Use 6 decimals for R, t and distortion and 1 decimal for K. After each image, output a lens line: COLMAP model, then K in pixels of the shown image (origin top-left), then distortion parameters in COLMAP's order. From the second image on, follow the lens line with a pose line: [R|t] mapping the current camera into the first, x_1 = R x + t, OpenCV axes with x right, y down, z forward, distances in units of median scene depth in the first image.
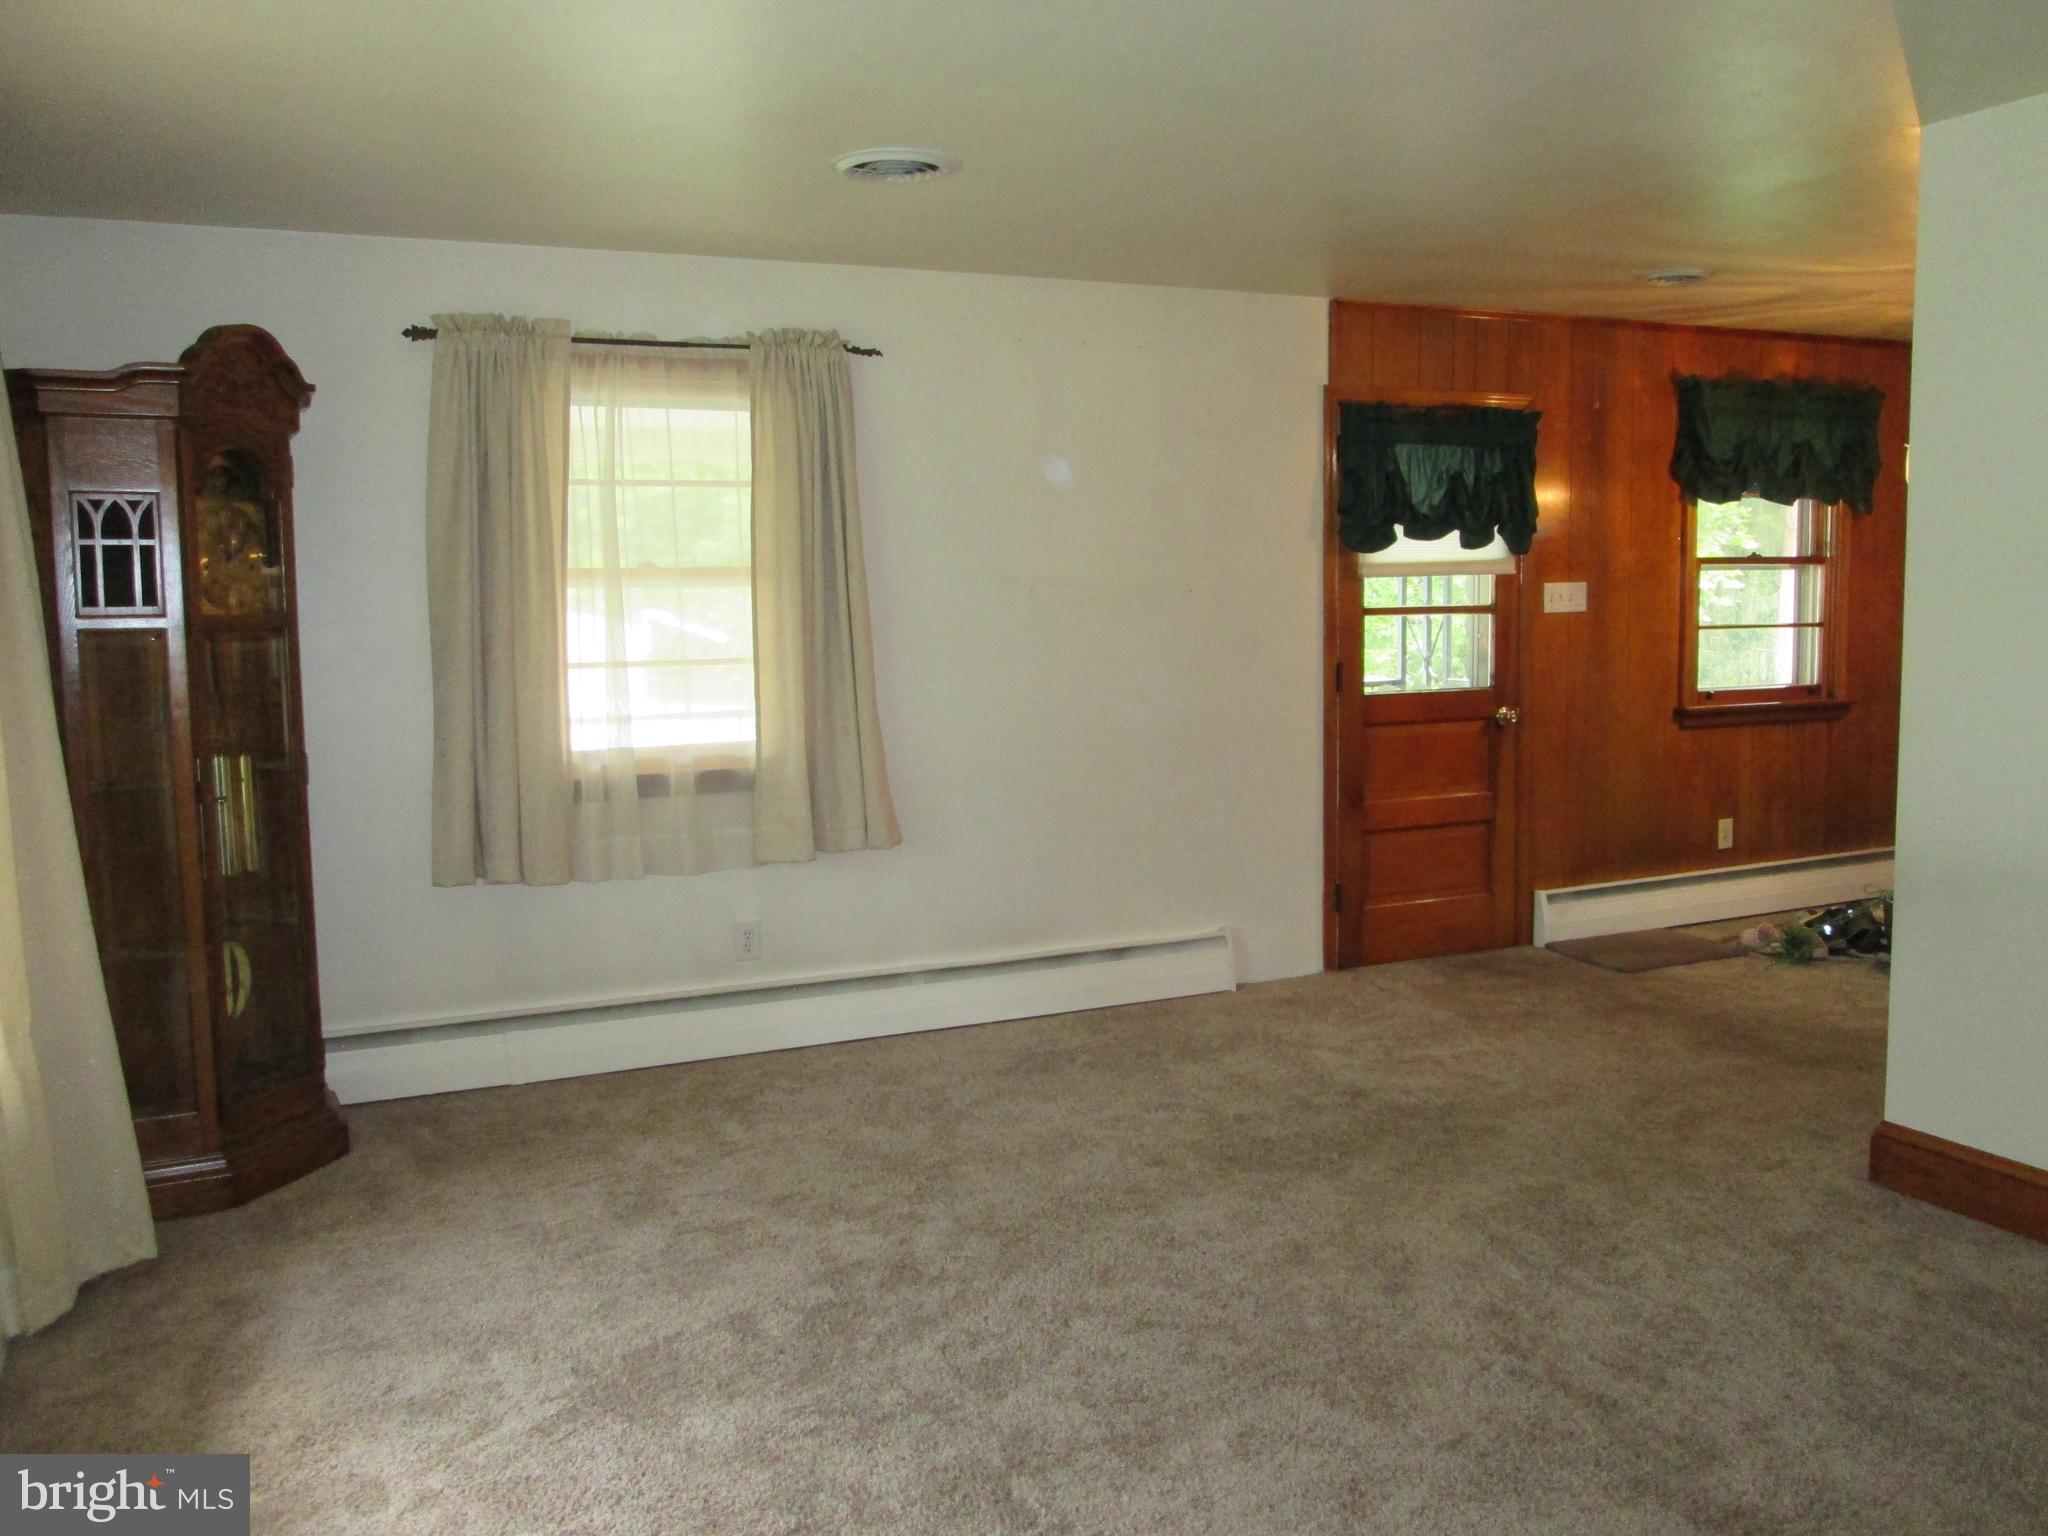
lens RADIAL K [[1685.9, 0, 1022.7], [0, 1685.9, 770.5], [0, 0, 1]] dist [-0.065985, 0.036518]
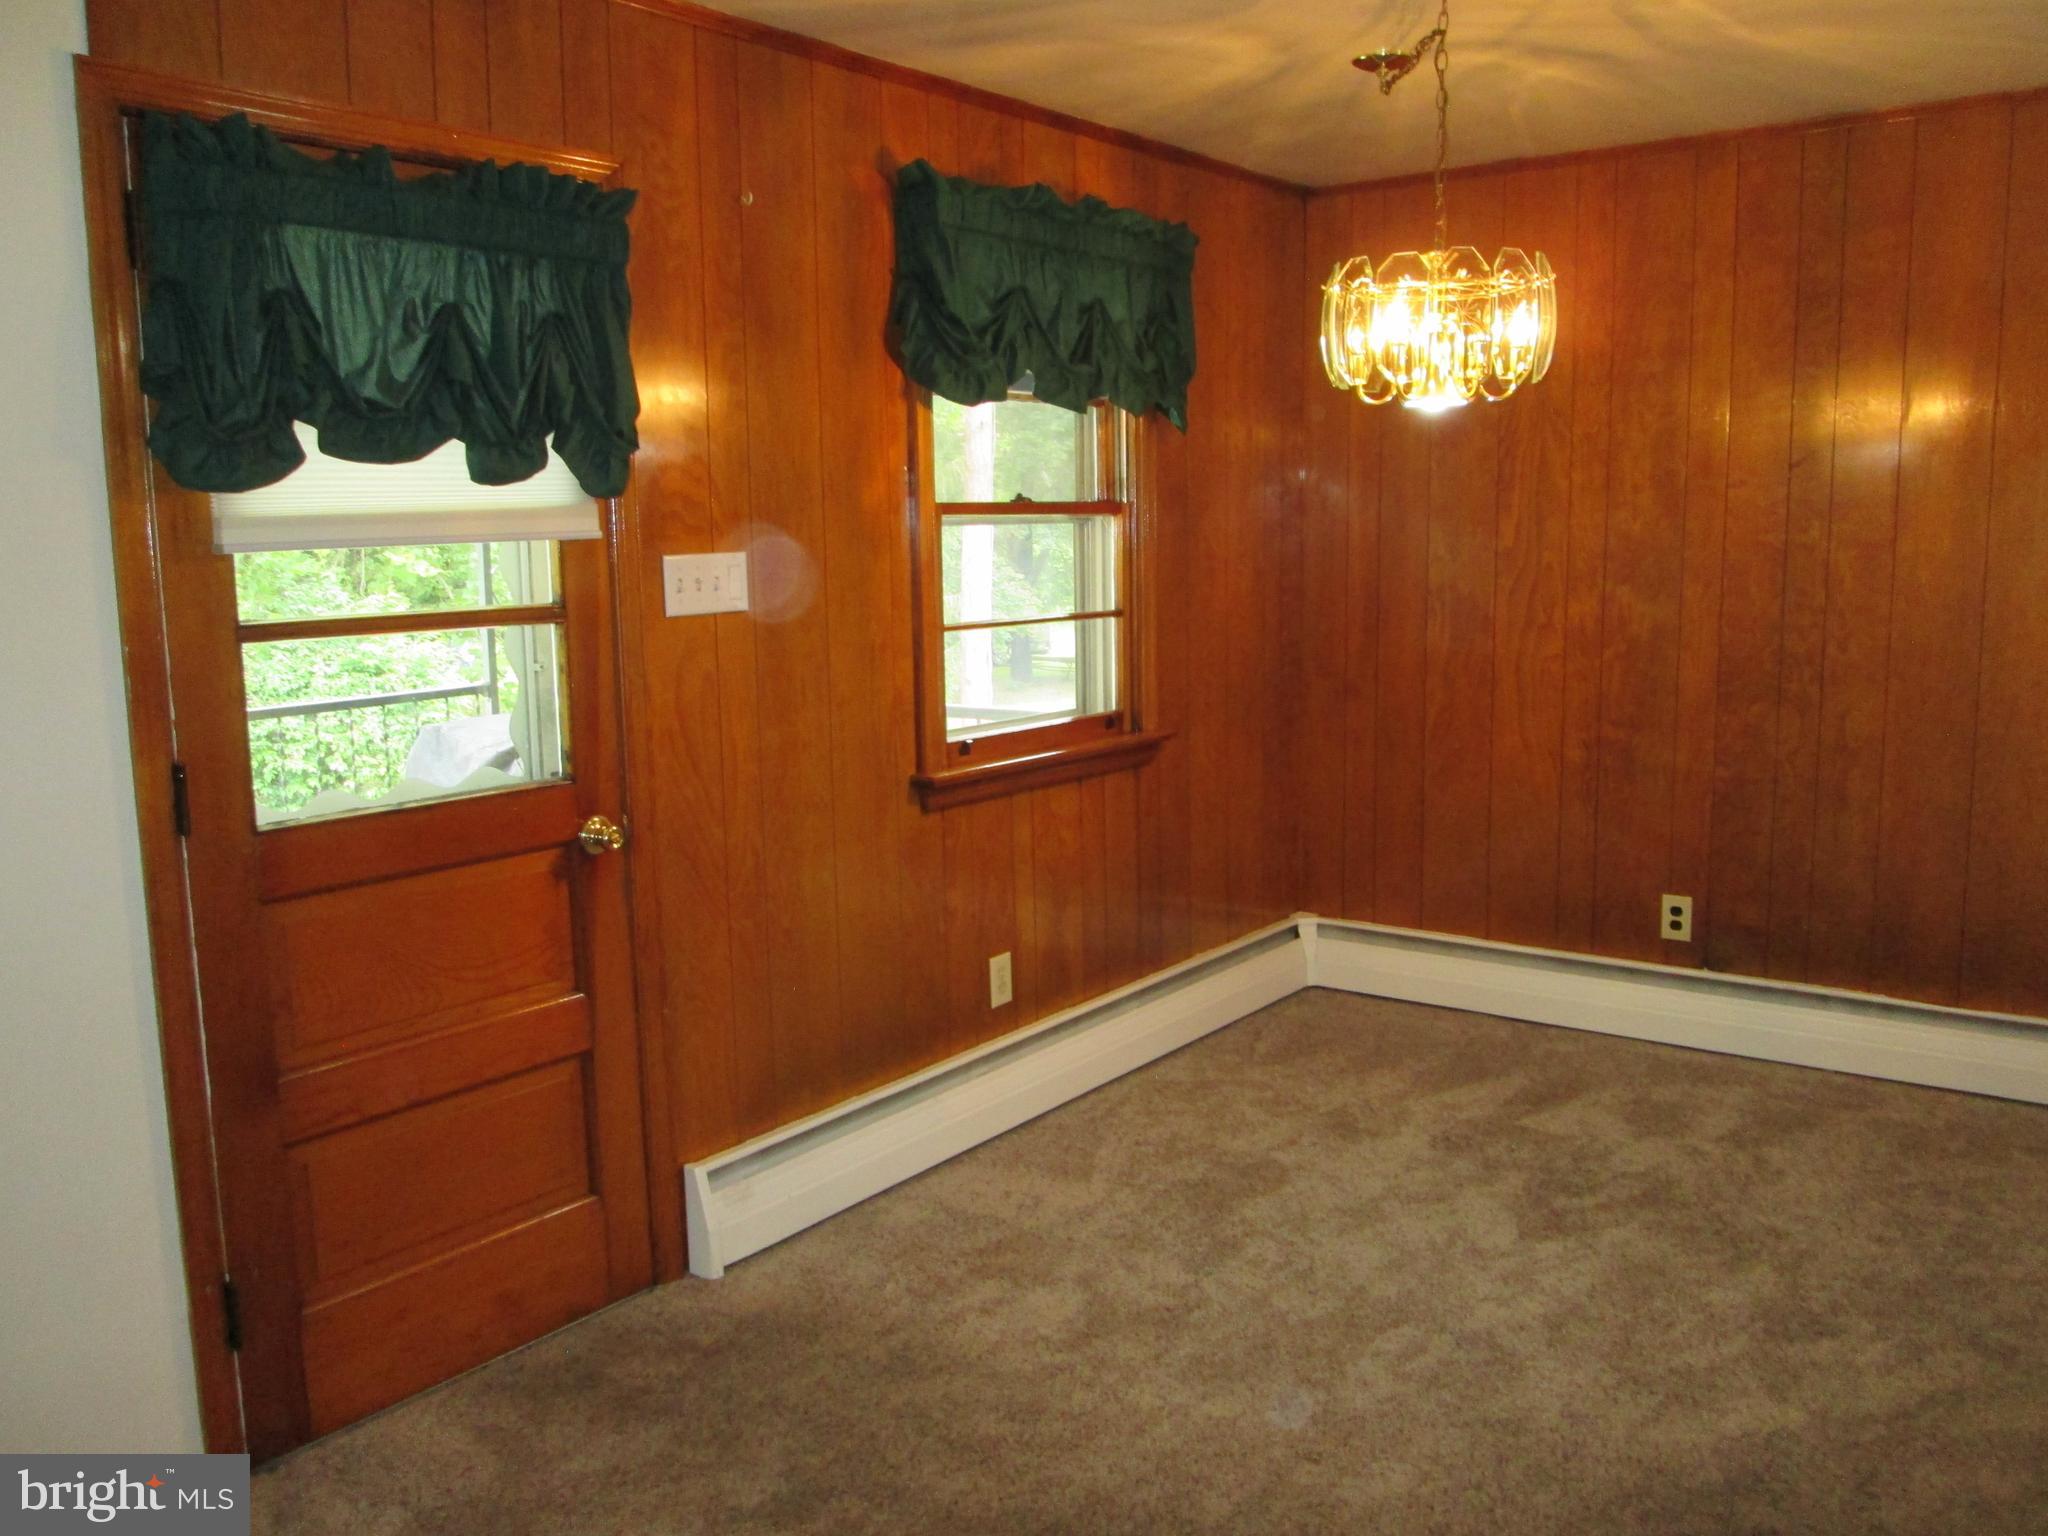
lens RADIAL K [[1685.9, 0, 1021.1], [0, 1685.9, 776.0], [0, 0, 1]] dist [-0.065985, 0.036518]
pose [[0.880075, -0.069536, 0.469715, 0.177337], [0.053880, 0.997454, 0.046710, -0.068312], [-0.471767, -0.015800, 0.881582, 0.544066]]
